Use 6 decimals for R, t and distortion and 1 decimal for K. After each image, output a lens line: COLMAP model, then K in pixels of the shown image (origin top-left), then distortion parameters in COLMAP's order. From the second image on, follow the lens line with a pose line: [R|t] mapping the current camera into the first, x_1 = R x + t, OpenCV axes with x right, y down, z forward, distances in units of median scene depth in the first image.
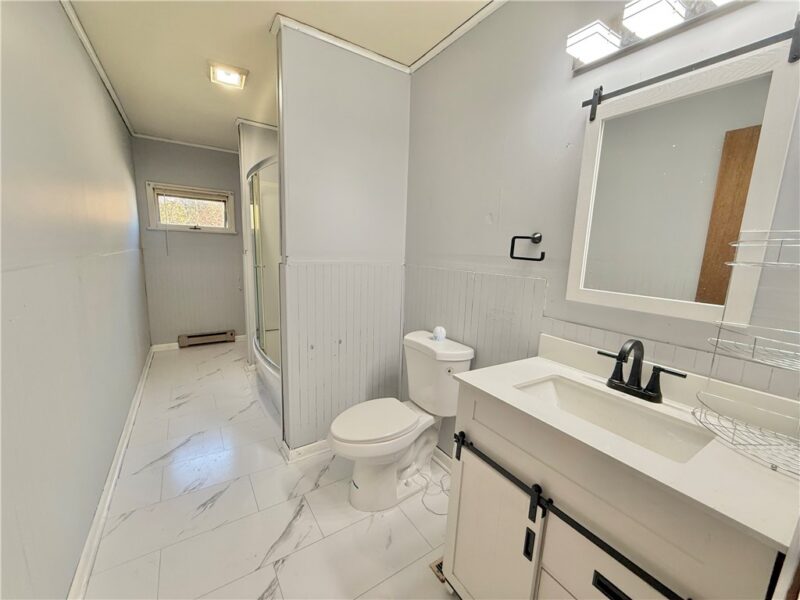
lens RADIAL K [[322.3, 0, 398.2], [0, 322.3, 301.5], [0, 0, 1]] dist [-0.000020, -0.000133]
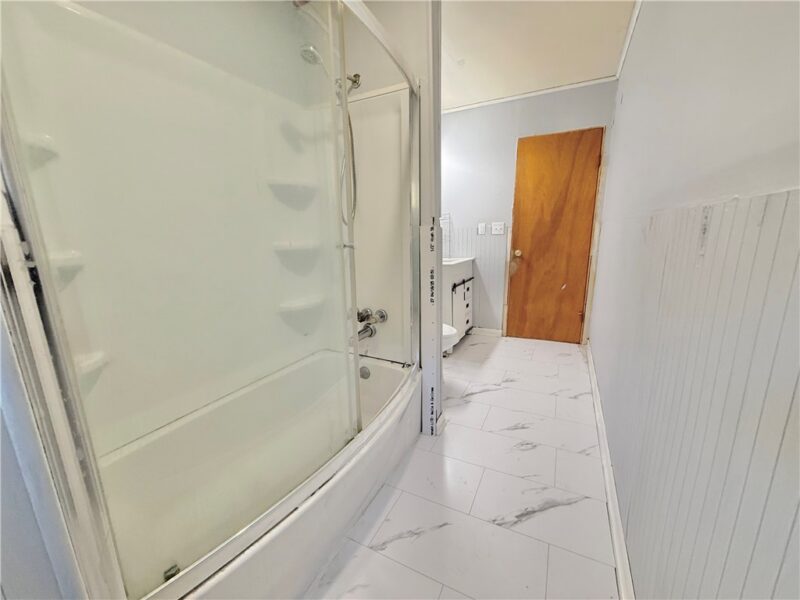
lens RADIAL K [[322.3, 0, 400.1], [0, 322.3, 303.6], [0, 0, 1]] dist [-0.000020, -0.000133]
pose [[-0.496391, -0.200540, 0.844618, -1.261808], [0.152404, 0.937708, 0.312212, -0.235708], [-0.854616, 0.283702, -0.434907, 1.737300]]
